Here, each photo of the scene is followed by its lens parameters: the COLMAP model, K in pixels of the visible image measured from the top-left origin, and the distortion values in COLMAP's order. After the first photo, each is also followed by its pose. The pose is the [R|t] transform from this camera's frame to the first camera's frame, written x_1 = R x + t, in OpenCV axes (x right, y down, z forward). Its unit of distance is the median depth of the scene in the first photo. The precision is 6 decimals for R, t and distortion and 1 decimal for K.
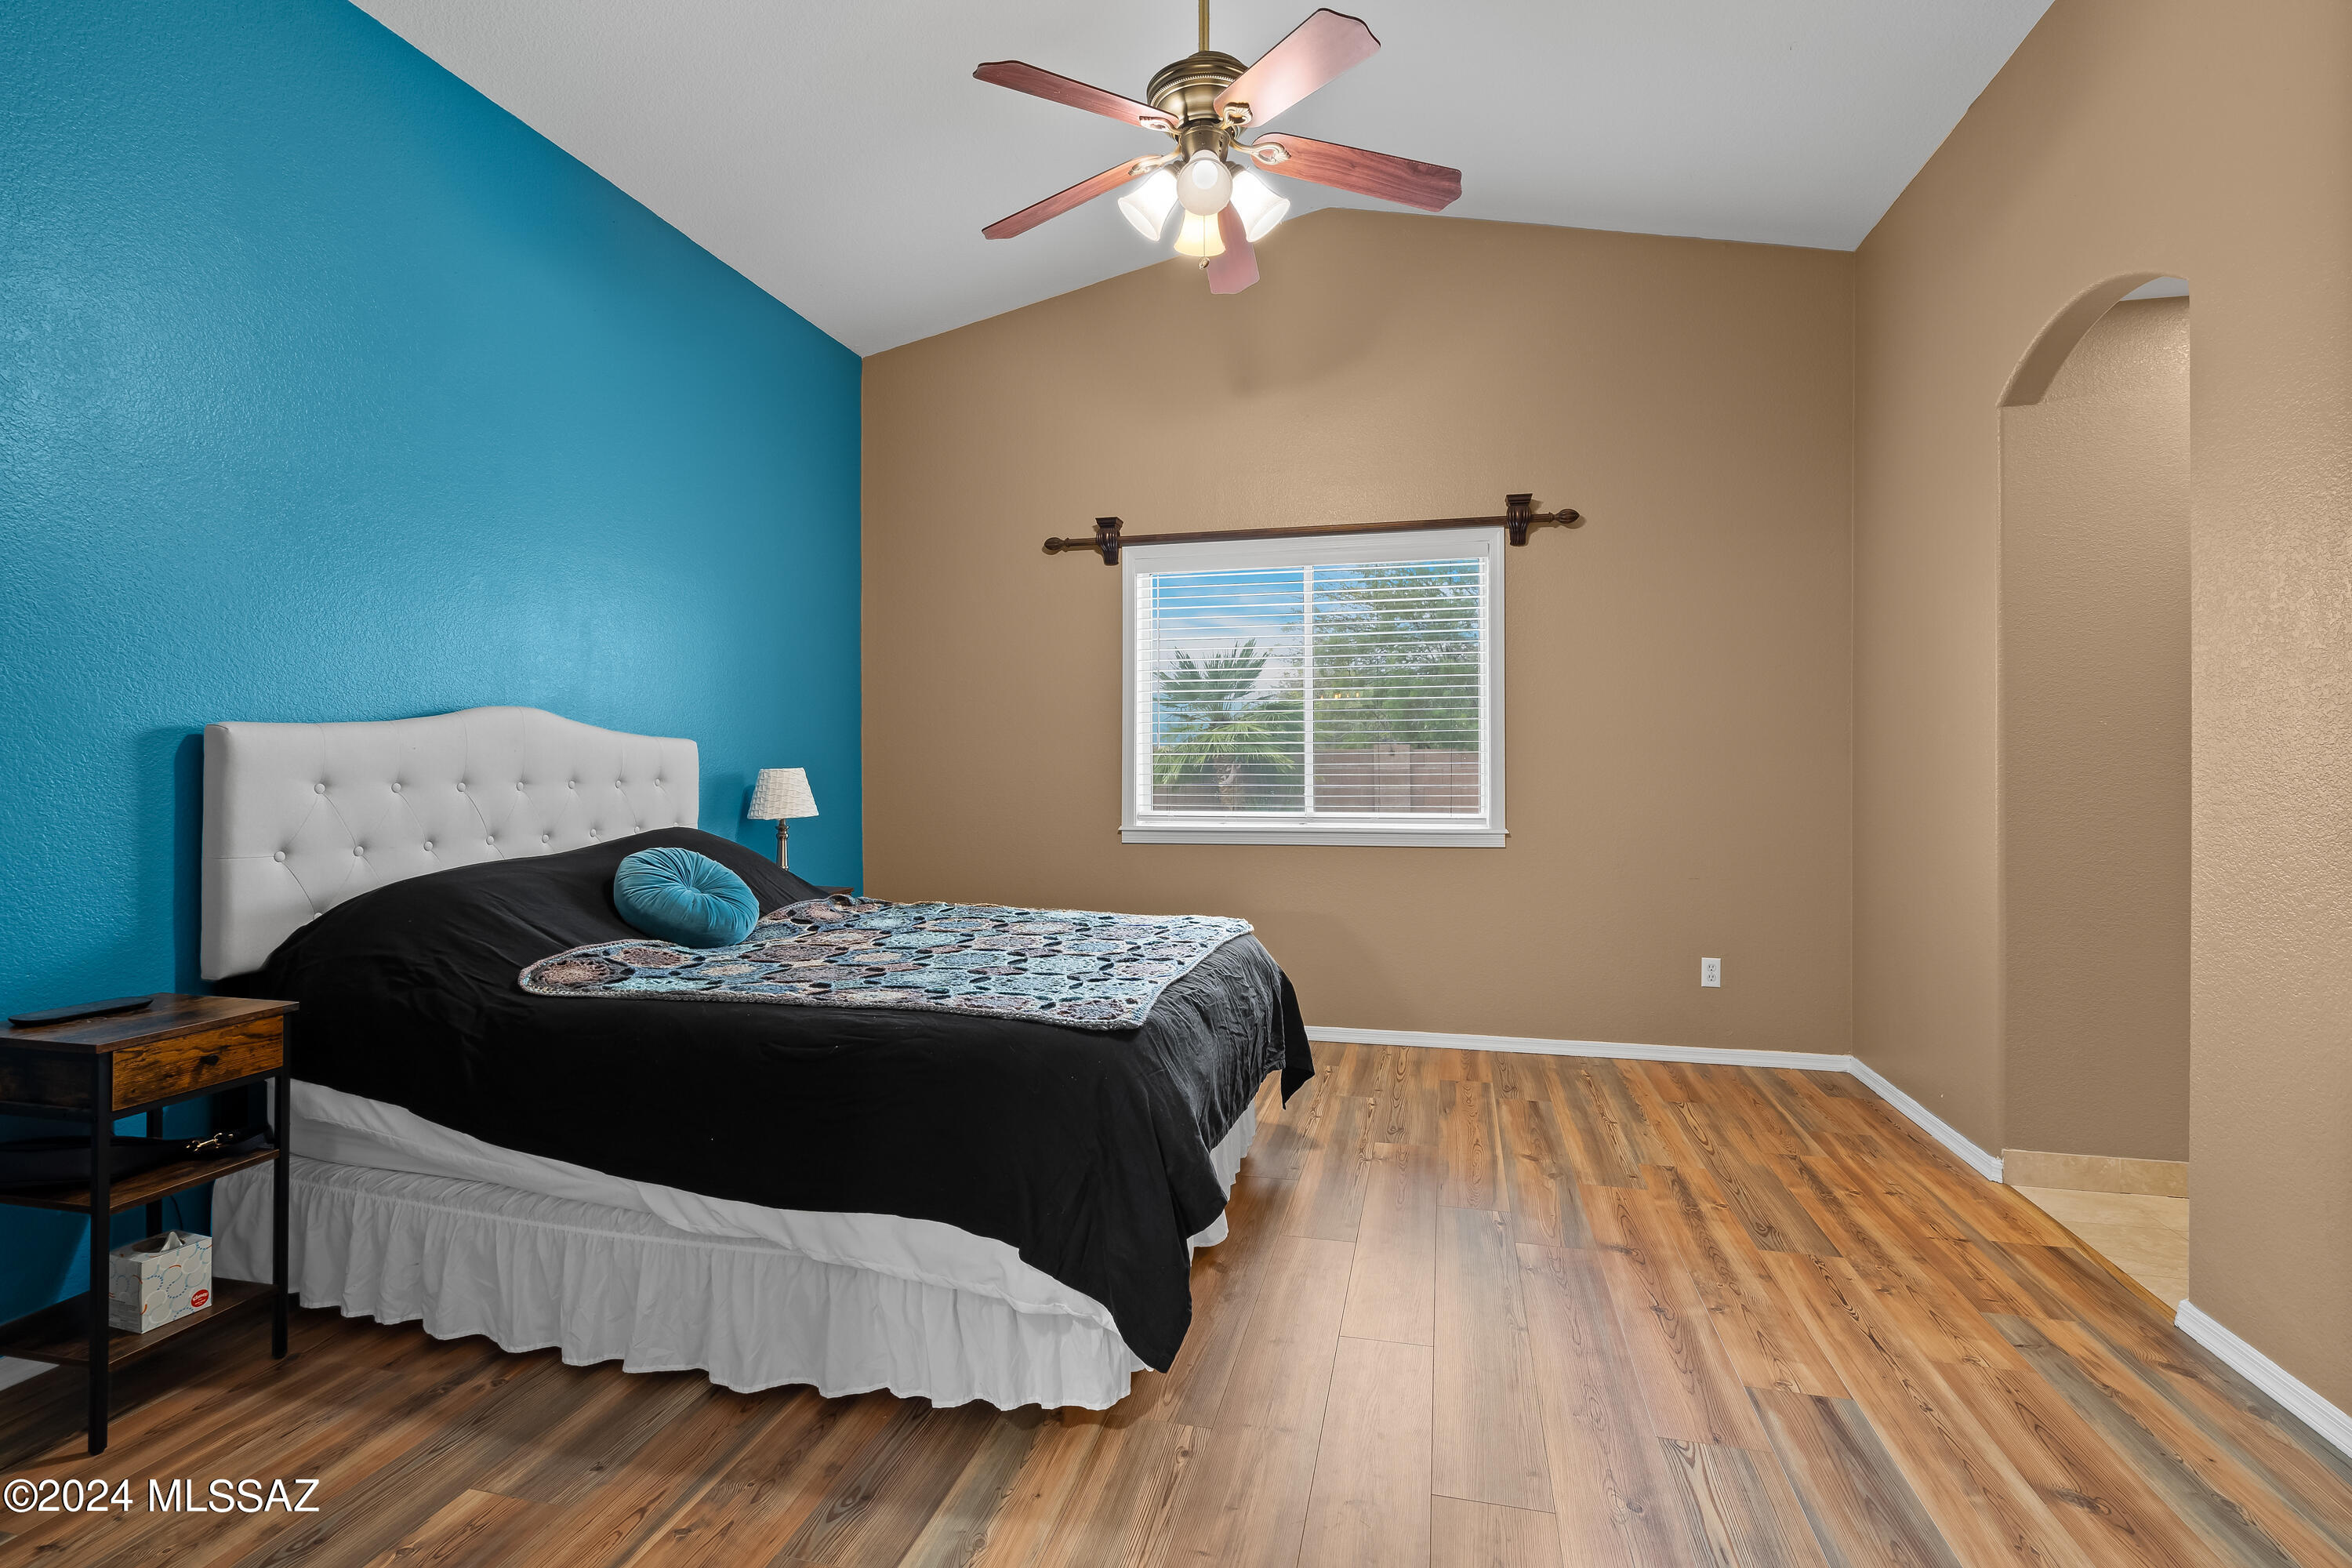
lens RADIAL K [[1100.1, 0, 1177.7], [0, 1100.1, 760.1], [0, 0, 1]] dist [-0.002540, -0.000184]
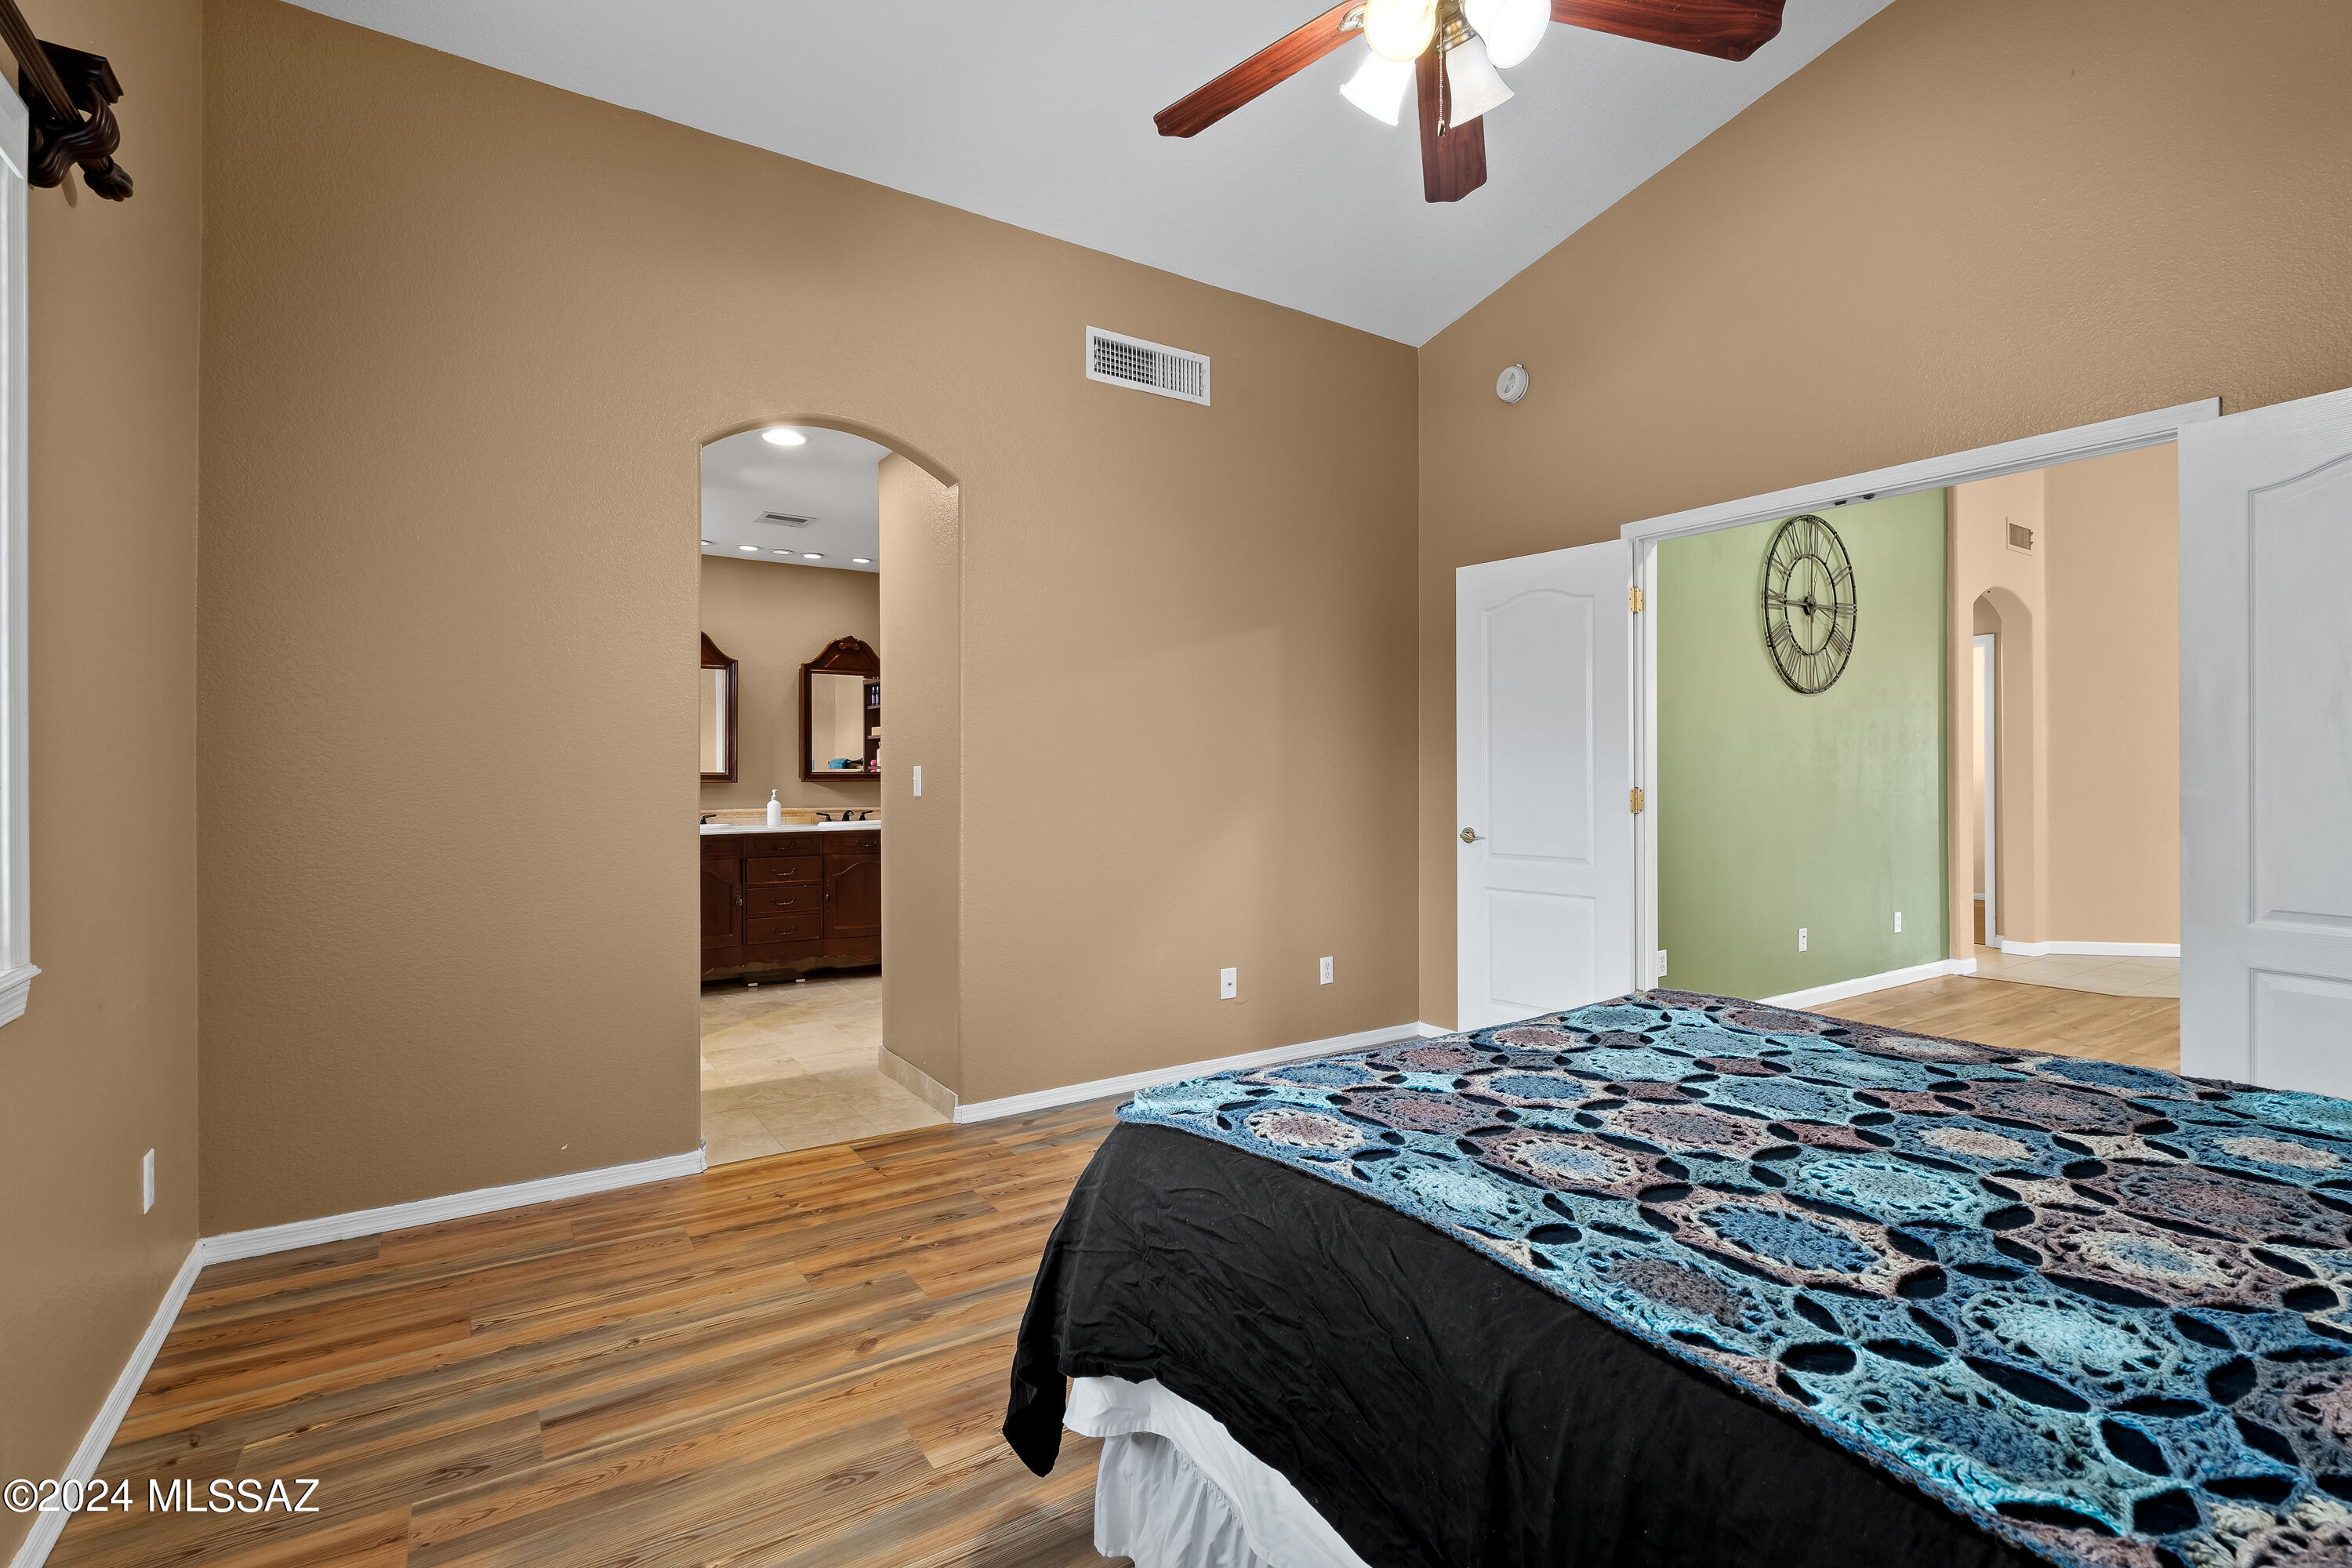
lens RADIAL K [[1080.6, 0, 1178.6], [0, 1080.6, 778.9], [0, 0, 1]] dist [-0.000350, 0.000282]
pose [[-0.735852, -0.002376, 0.677139, -0.287213], [-0.004104, 0.999991, -0.000951, 0.002022], [-0.677130, -0.003479, -0.735855, 1.369781]]
